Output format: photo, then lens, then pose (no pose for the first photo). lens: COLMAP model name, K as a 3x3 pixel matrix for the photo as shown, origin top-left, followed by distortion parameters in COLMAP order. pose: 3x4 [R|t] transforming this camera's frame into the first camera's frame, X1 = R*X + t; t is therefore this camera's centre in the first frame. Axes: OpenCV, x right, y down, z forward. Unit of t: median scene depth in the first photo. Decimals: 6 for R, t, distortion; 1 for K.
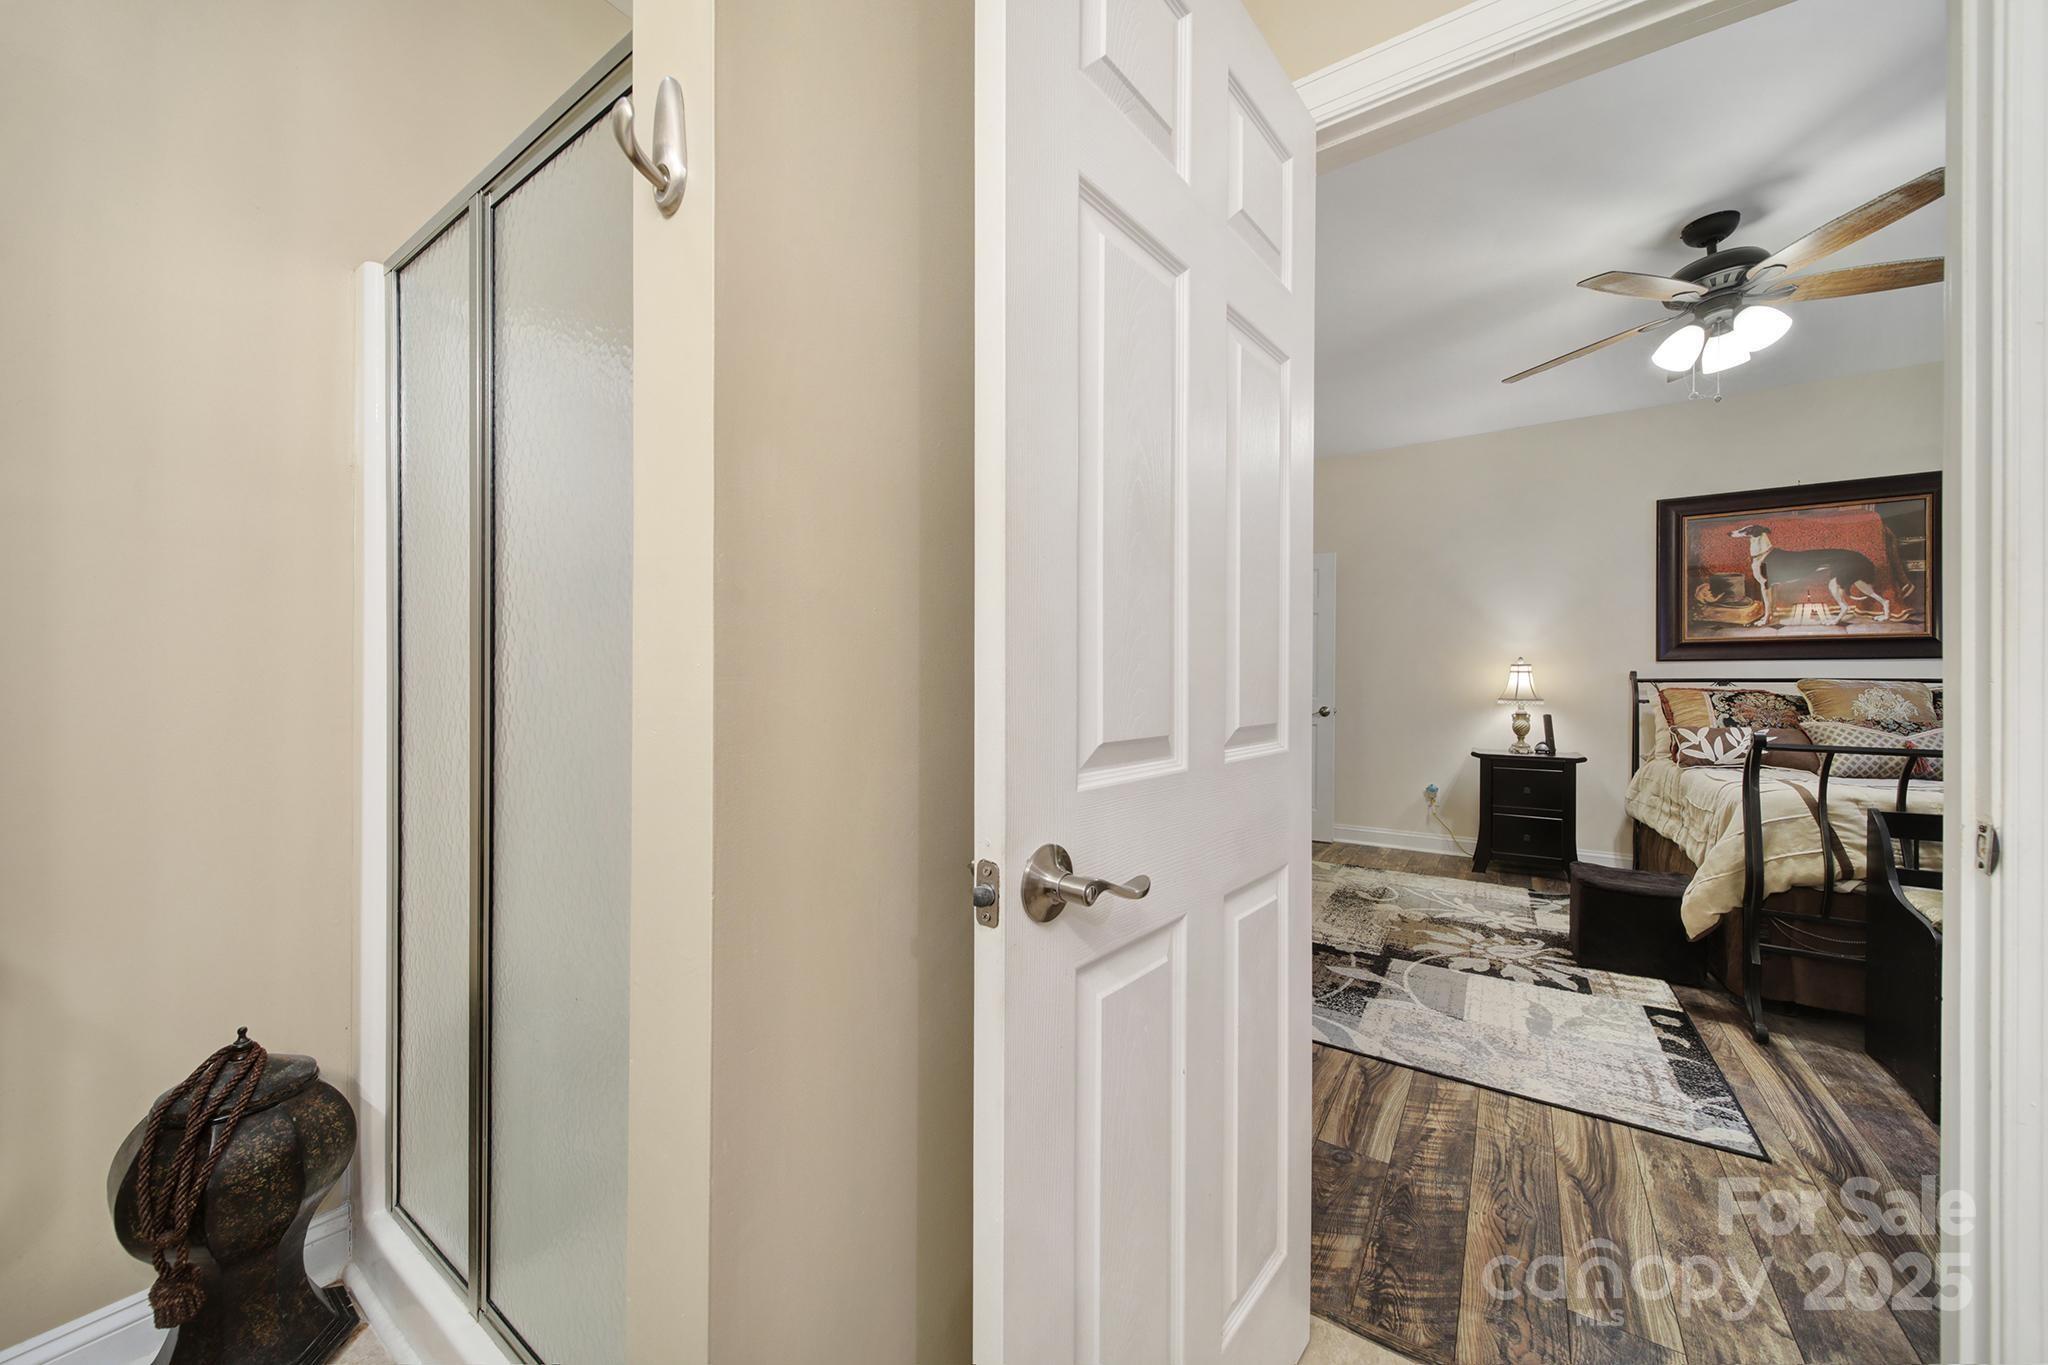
lens RADIAL K [[720.6, 0, 1011.3], [0, 720.6, 683.1], [0, 0, 1]] dist [-0.001929, -0.001104]
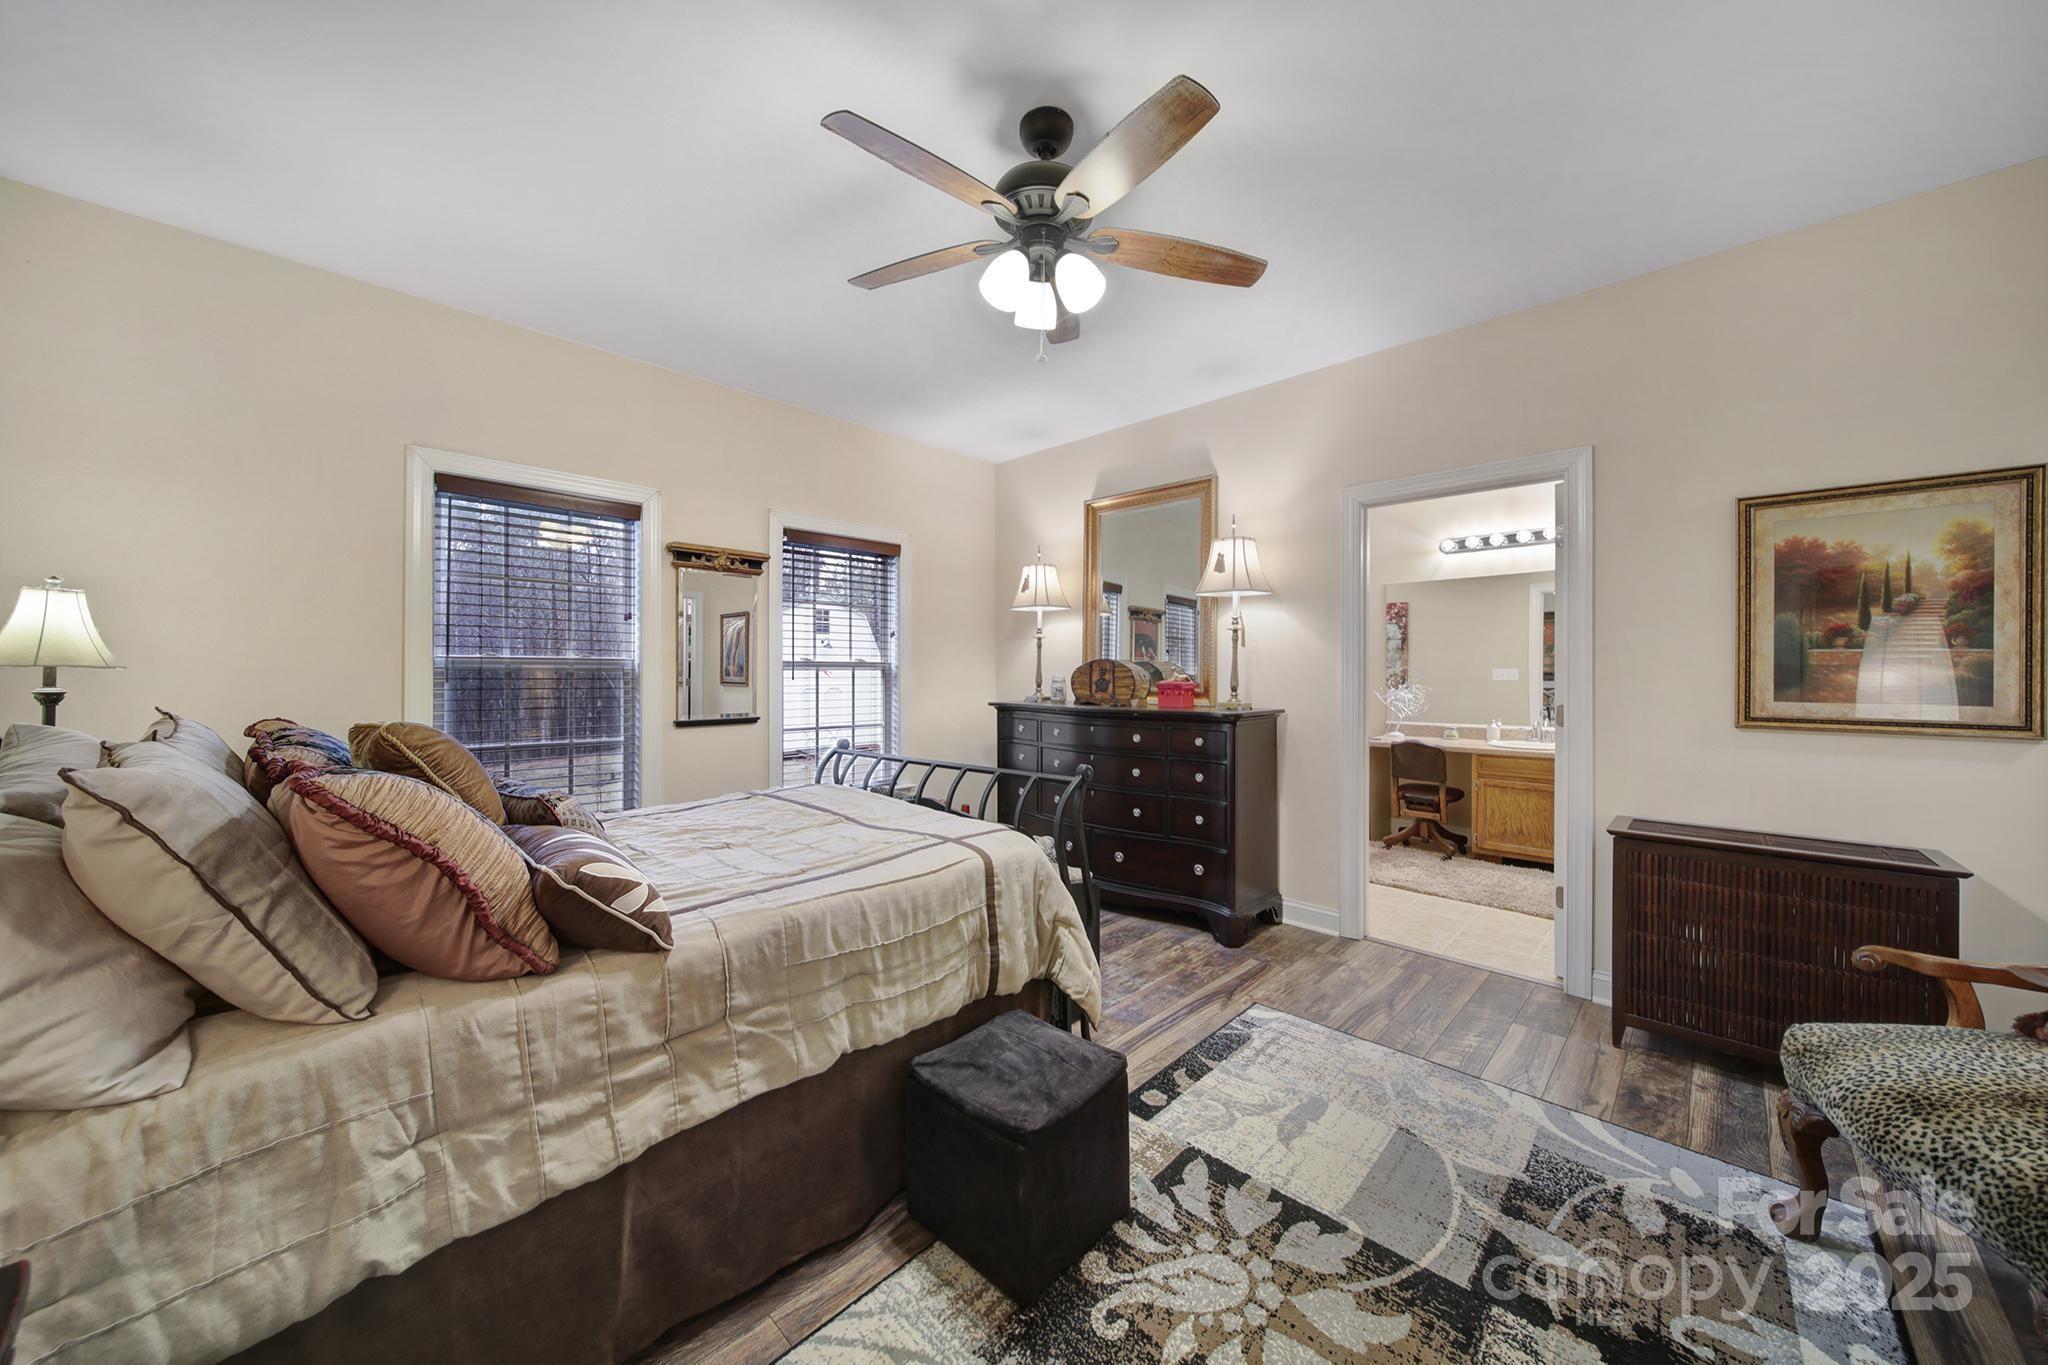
lens RADIAL K [[720.6, 0, 1035.3], [0, 720.6, 673.7], [0, 0, 1]] dist [-0.001929, -0.001104]
pose [[-0.988774, -0.003000, 0.149386, 0.602491], [-0.003415, 0.999991, -0.002518, -0.031314], [-0.149377, -0.003000, -0.988776, 1.232456]]
